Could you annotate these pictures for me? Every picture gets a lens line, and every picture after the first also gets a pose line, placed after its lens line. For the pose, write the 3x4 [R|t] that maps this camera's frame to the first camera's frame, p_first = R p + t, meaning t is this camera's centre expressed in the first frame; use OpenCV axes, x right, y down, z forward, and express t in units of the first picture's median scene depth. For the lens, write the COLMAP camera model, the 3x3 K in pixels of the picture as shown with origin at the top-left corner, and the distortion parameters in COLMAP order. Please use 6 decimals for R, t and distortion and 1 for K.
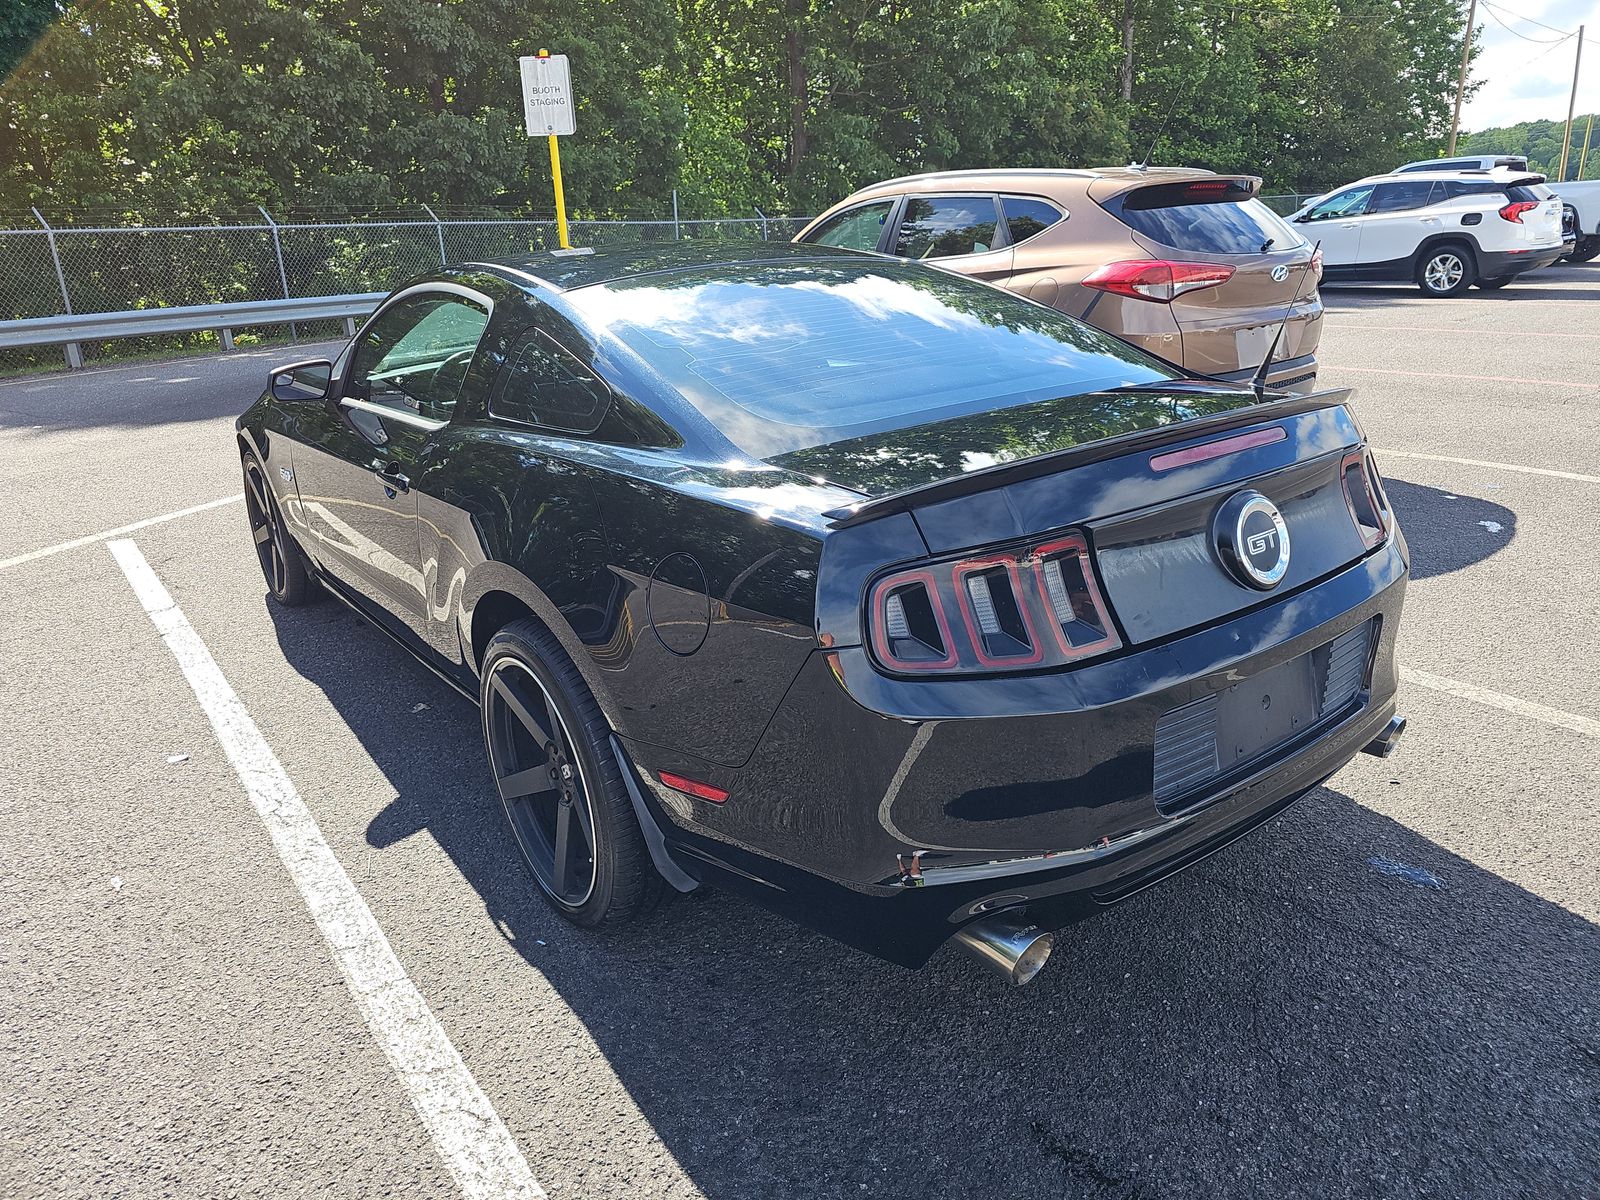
lens RADIAL K [[1063.7, 0, 792.9], [0, 1063.7, 588.1], [0, 0, 1]] dist [0.033587, -0.031197]
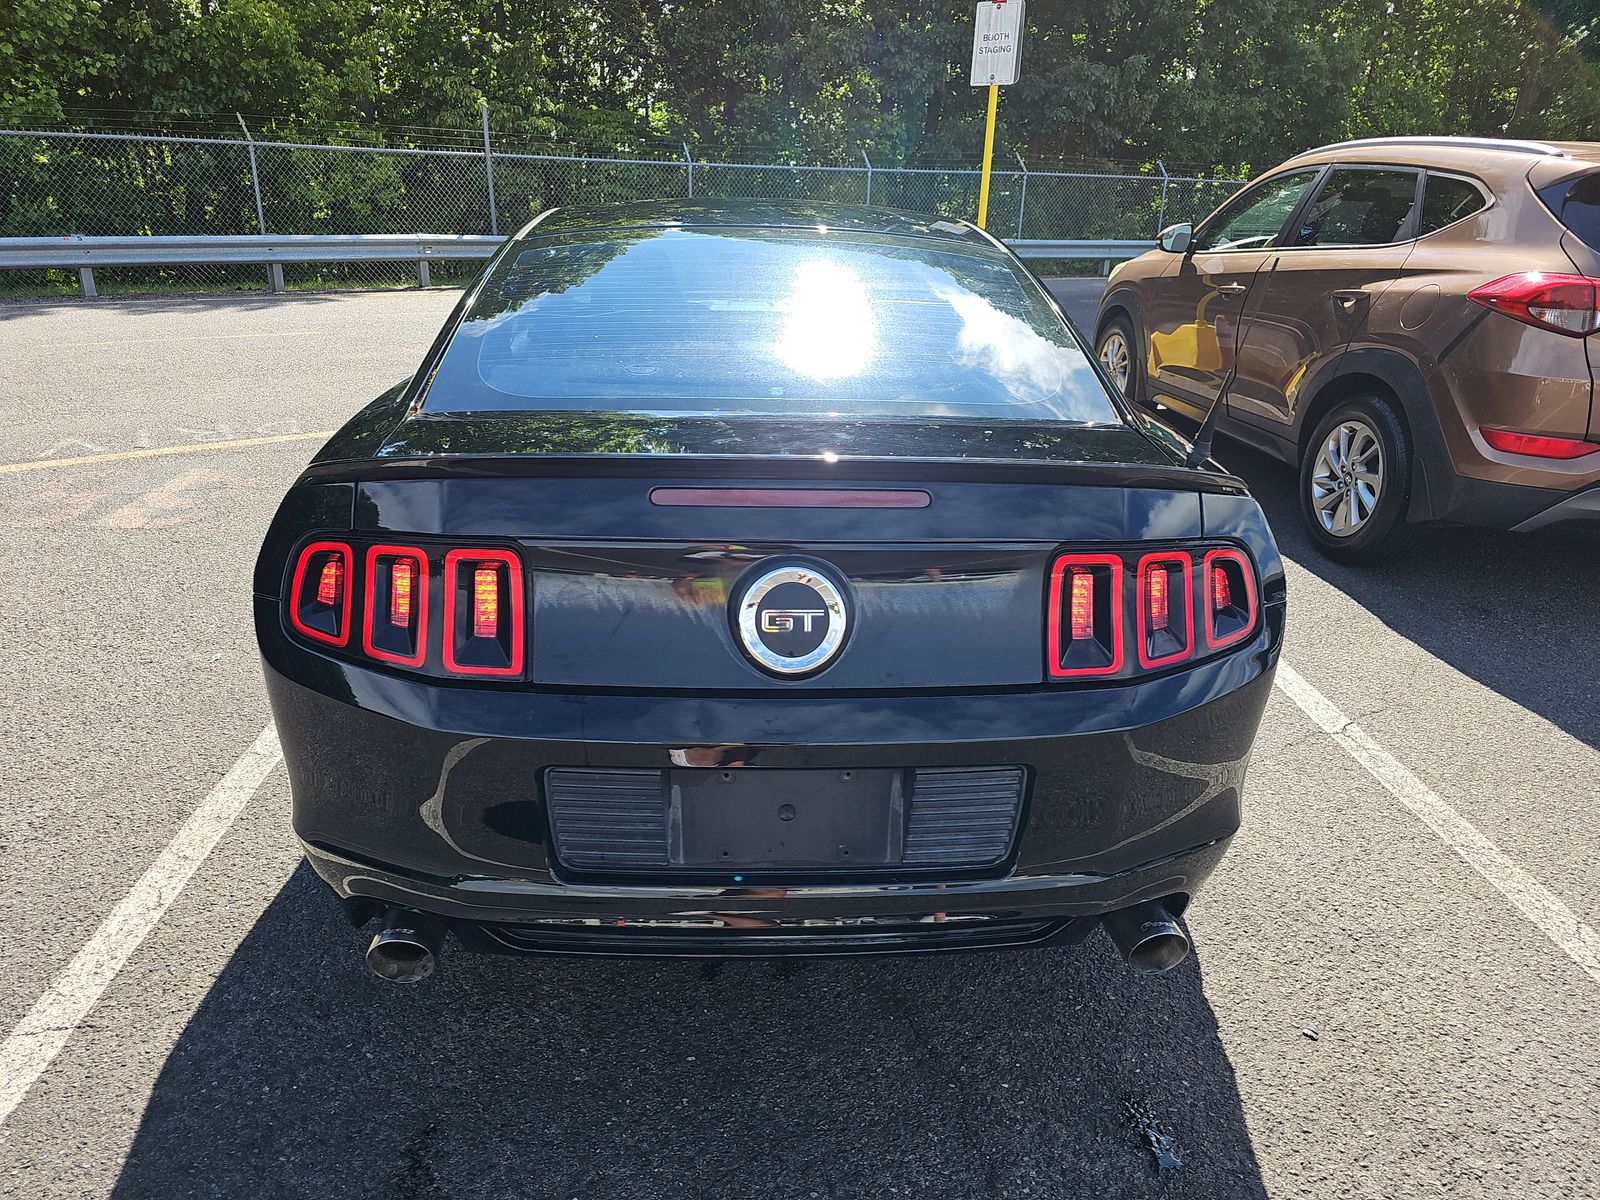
lens RADIAL K [[1063.7, 0, 795.8], [0, 1063.7, 614.8], [0, 0, 1]] dist [0.033587, -0.031197]
pose [[0.823728, 0.261660, -0.502998, 0.307306], [-0.230316, 0.965073, 0.124857, -0.054045], [0.518099, 0.013001, 0.855222, 0.113704]]
